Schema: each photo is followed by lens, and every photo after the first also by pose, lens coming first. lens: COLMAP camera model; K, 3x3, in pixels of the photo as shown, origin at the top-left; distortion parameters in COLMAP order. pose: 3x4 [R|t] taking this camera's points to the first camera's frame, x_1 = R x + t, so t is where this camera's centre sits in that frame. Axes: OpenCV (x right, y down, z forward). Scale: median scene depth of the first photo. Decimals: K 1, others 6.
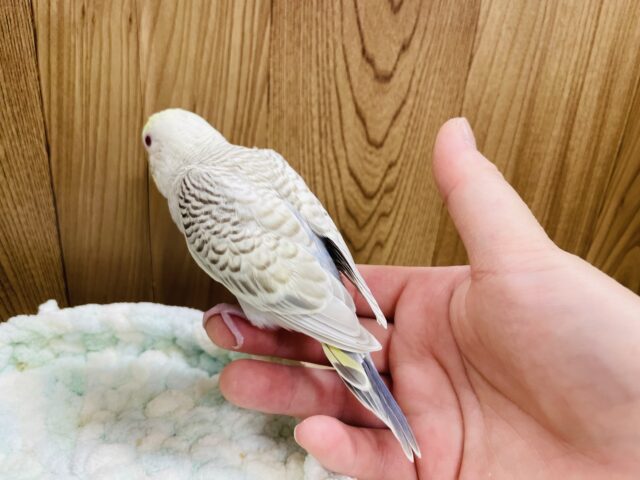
lens RADIAL K [[508.8, 0, 325.6], [0, 508.8, 239.8], [0, 0, 1]] dist [0.025926, -0.087323]
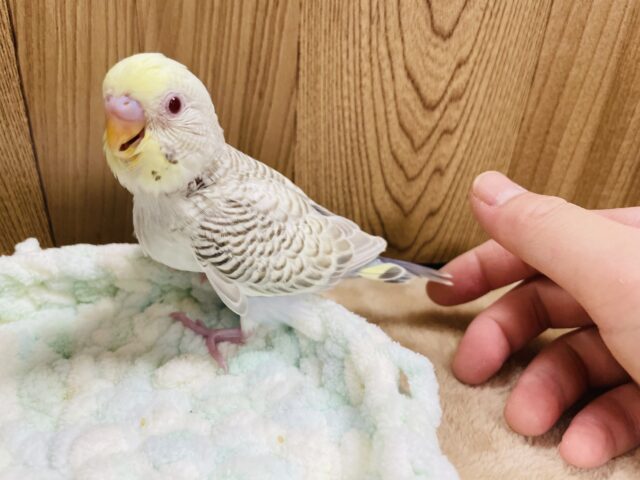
lens RADIAL K [[508.8, 0, 321.1], [0, 508.8, 246.8], [0, 0, 1]] dist [0.025926, -0.087323]
pose [[0.999661, -0.001102, -0.026000, -0.063149], [0.003698, 0.994983, 0.099974, 0.051602], [0.025760, -0.100037, 0.994650, 0.212090]]
